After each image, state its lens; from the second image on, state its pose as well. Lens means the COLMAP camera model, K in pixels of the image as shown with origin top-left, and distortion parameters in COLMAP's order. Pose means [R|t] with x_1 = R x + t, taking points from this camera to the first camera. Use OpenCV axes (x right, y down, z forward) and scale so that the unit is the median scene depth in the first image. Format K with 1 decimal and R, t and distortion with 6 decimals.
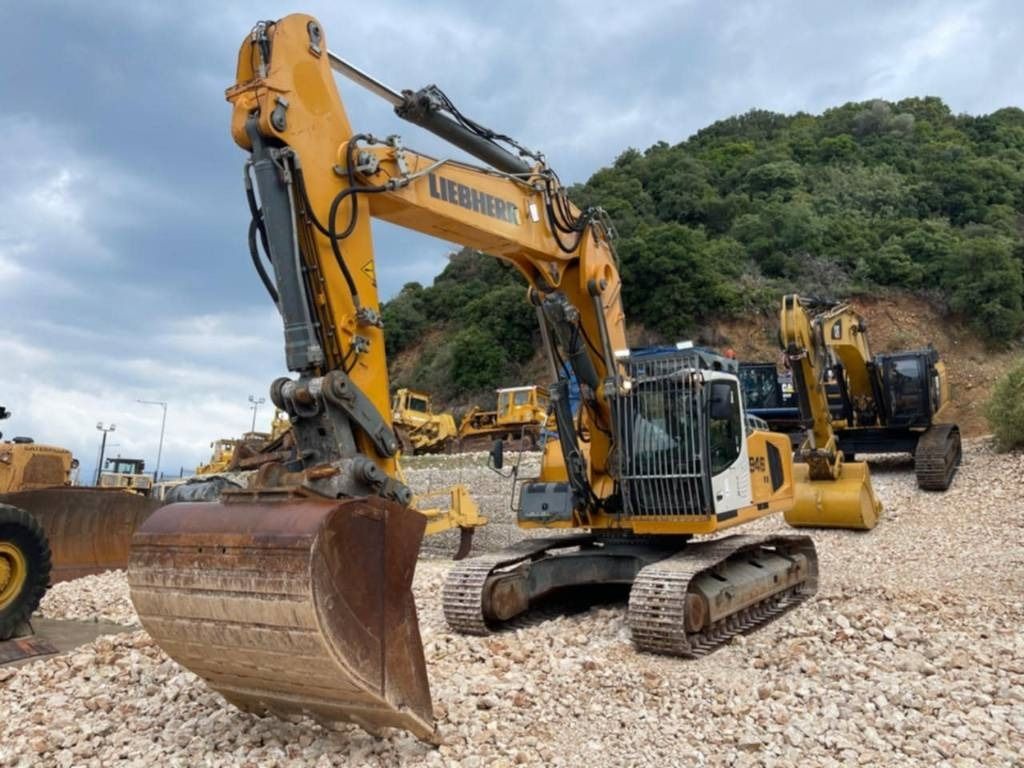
lens RADIAL K [[776.8, 0, 507.2], [0, 776.8, 387.1], [0, 0, 1]] dist [0.074593, -0.100991]
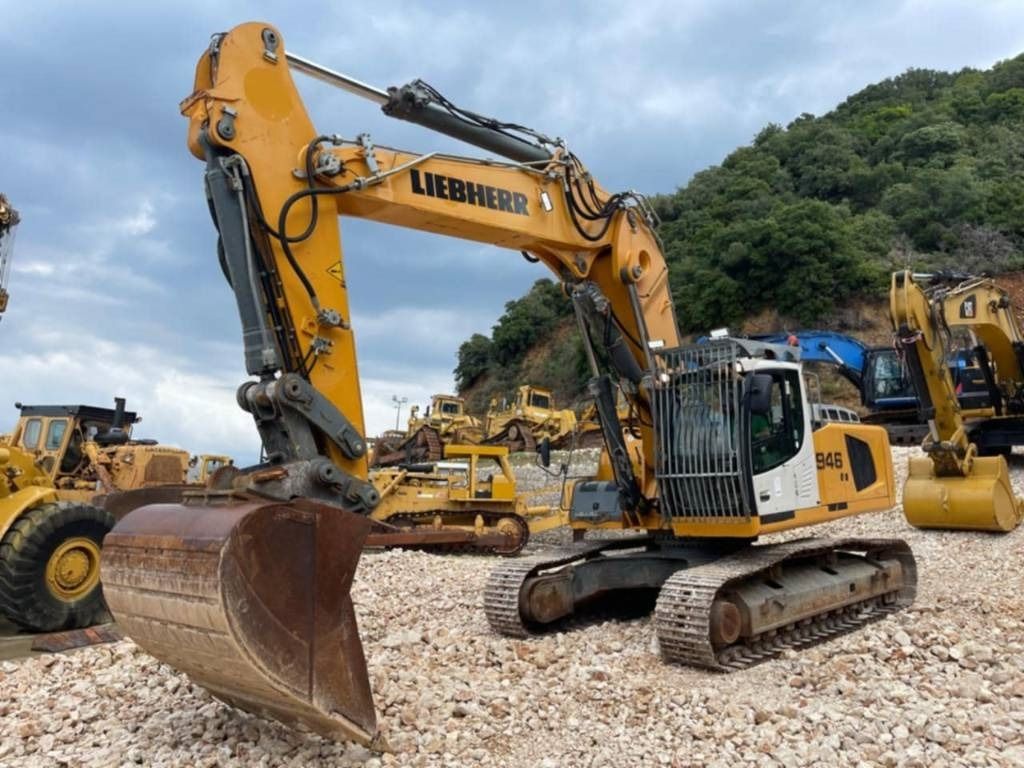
lens RADIAL K [[778.1, 0, 504.8], [0, 778.1, 386.3], [0, 0, 1]] dist [0.078888, -0.108343]
pose [[0.980679, -0.025897, -0.193903, 0.145329], [0.026909, 0.999635, 0.002585, 0.000170], [0.193765, -0.007753, 0.981017, 0.037767]]
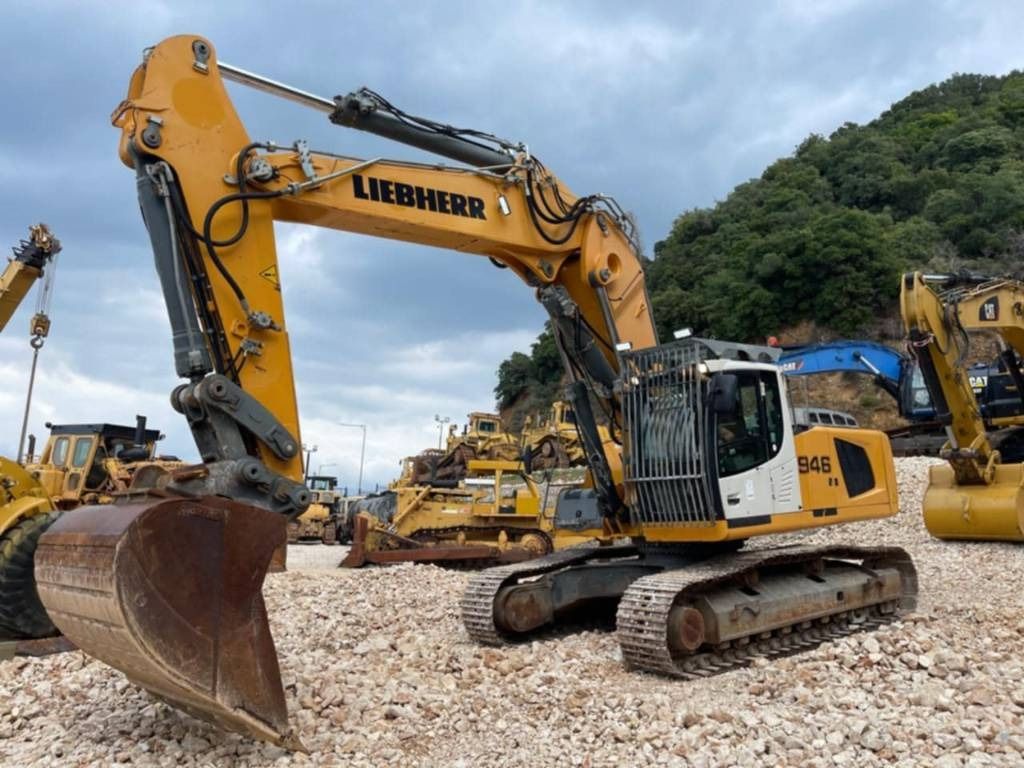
lens RADIAL K [[776.8, 0, 507.2], [0, 776.8, 387.1], [0, 0, 1]] dist [0.074593, -0.100991]
pose [[0.966007, -0.045870, -0.254412, 0.240090], [0.041002, 0.998861, -0.024410, 0.021233], [0.255242, 0.013149, 0.966788, 0.064024]]
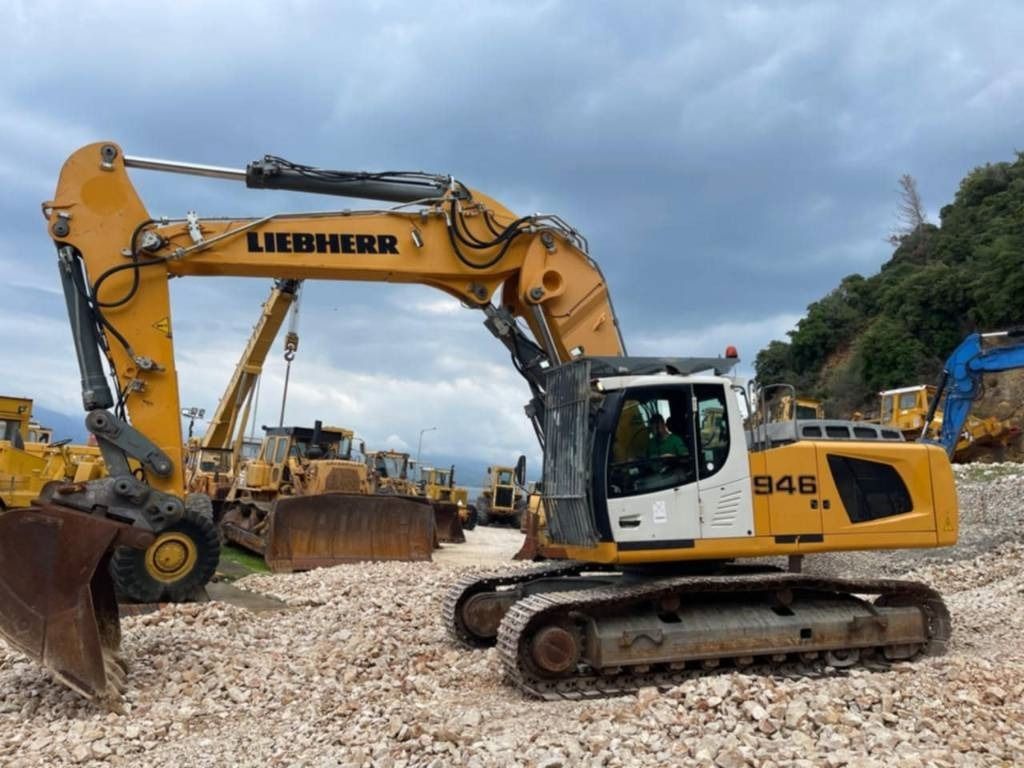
lens RADIAL K [[778.2, 0, 499.0], [0, 778.2, 381.0], [0, 0, 1]] dist [0.076450, -0.101367]
pose [[0.796239, -0.064971, -0.601483, 0.646765], [0.052150, 0.997887, -0.038753, 0.009800], [0.602730, -0.000511, 0.797945, 0.208362]]
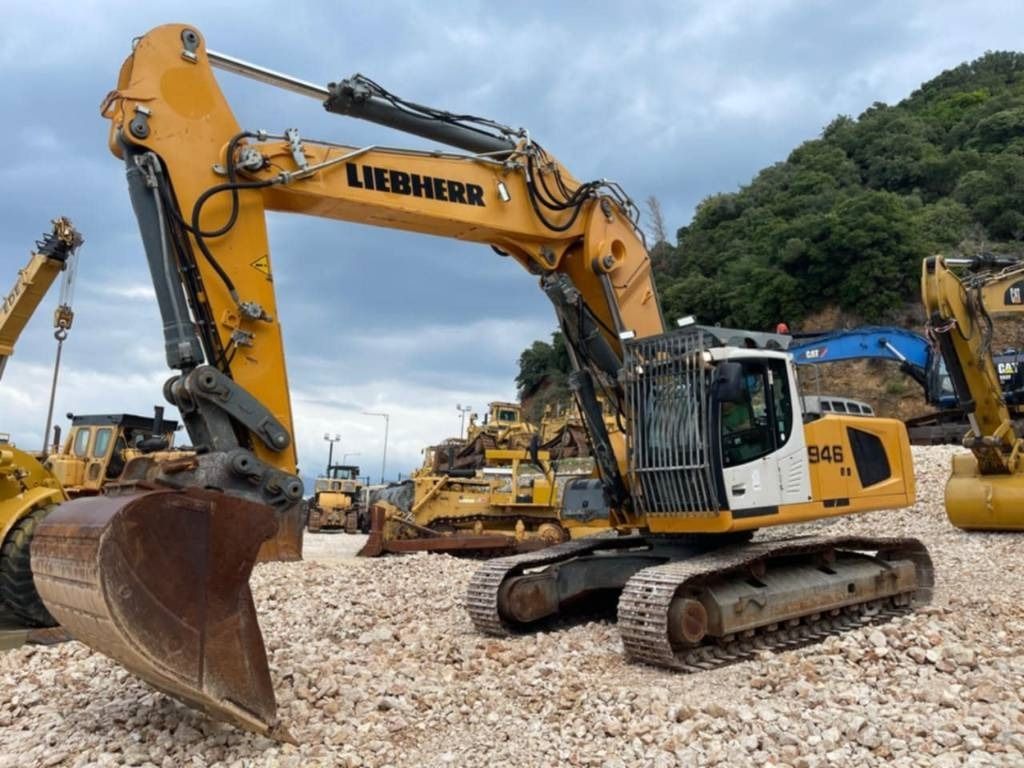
lens RADIAL K [[777.7, 0, 505.0], [0, 777.7, 388.8], [0, 0, 1]] dist [0.075784, -0.103805]
pose [[0.956577, -0.046255, -0.287788, 0.262704], [0.045451, 0.998922, -0.009479, 0.021300], [0.287916, -0.004013, 0.957647, 0.078978]]
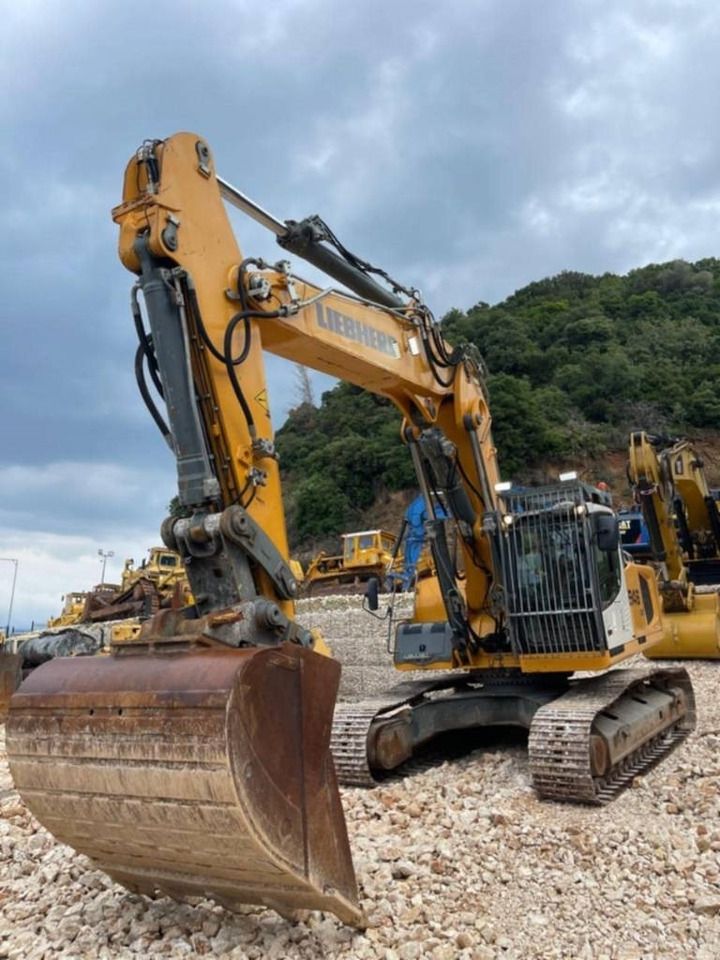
lens RADIAL K [[729.1, 0, 361.9], [0, 729.1, 484.8], [0, 0, 1]] dist [0.075784, -0.103805]
pose [[0.999143, -0.027798, 0.030660, -0.056120], [0.029799, 0.997317, -0.066864, 0.009857], [-0.028719, 0.067720, 0.997291, 0.079915]]
